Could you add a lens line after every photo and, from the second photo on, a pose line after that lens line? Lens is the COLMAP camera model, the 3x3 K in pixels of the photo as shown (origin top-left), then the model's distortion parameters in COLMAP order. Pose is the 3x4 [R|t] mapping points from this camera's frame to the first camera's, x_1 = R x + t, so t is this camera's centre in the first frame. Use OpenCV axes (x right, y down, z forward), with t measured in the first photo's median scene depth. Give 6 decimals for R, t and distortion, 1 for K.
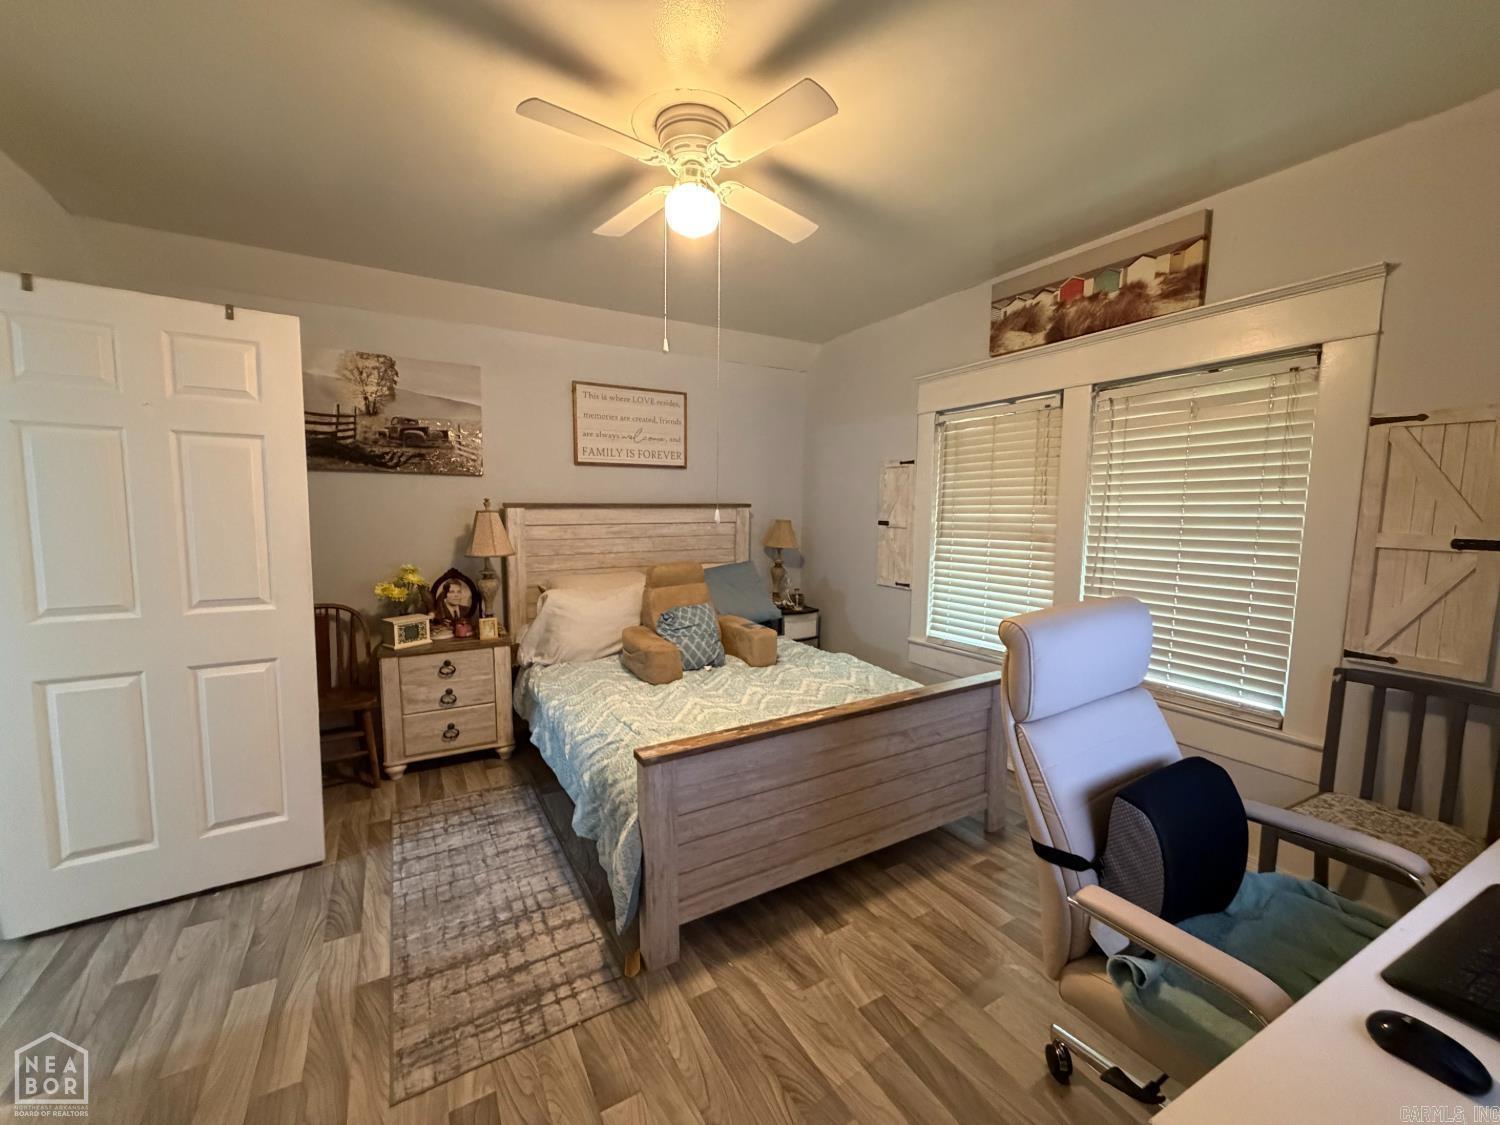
lens RADIAL K [[595.4, 0, 746.5], [0, 595.4, 563.3], [0, 0, 1]] dist [0.003257, -0.000106]
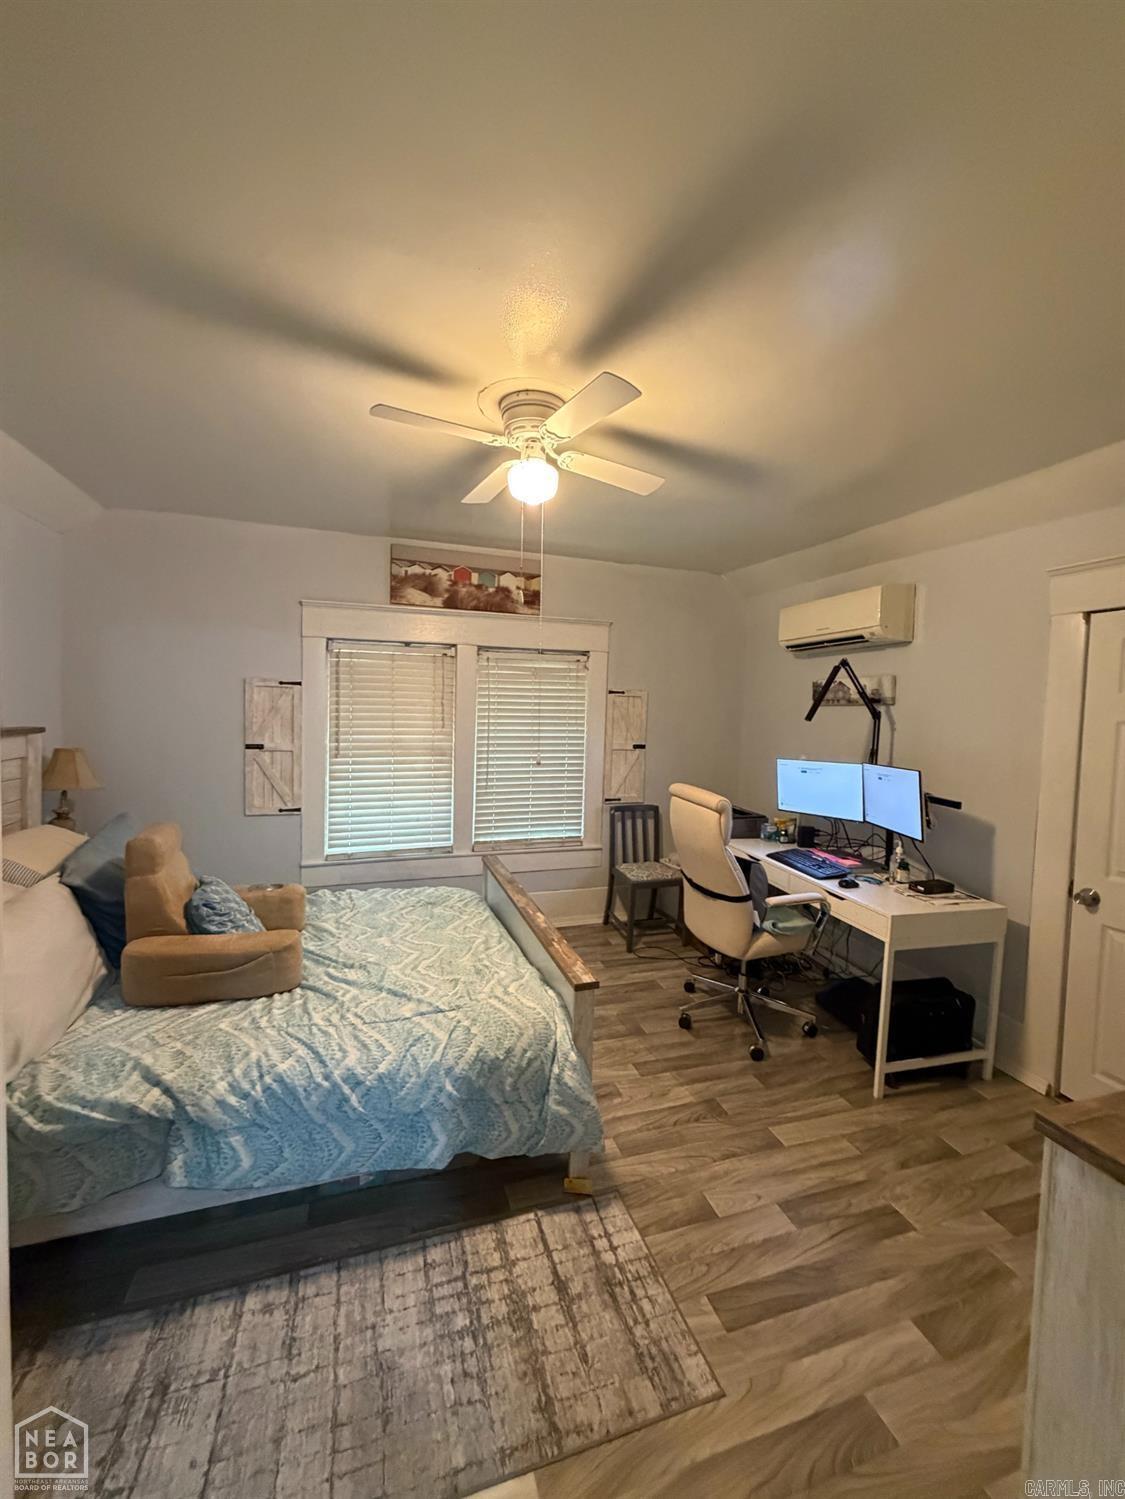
lens RADIAL K [[595.0, 0, 557.2], [0, 595.0, 746.2], [0, 0, 1]] dist [0.003257, -0.000106]
pose [[0.217217, -0.057354, 0.974437, -0.845116], [0.076205, 0.996222, 0.041649, -0.109063], [-0.973144, 0.065210, 0.220767, 0.540254]]
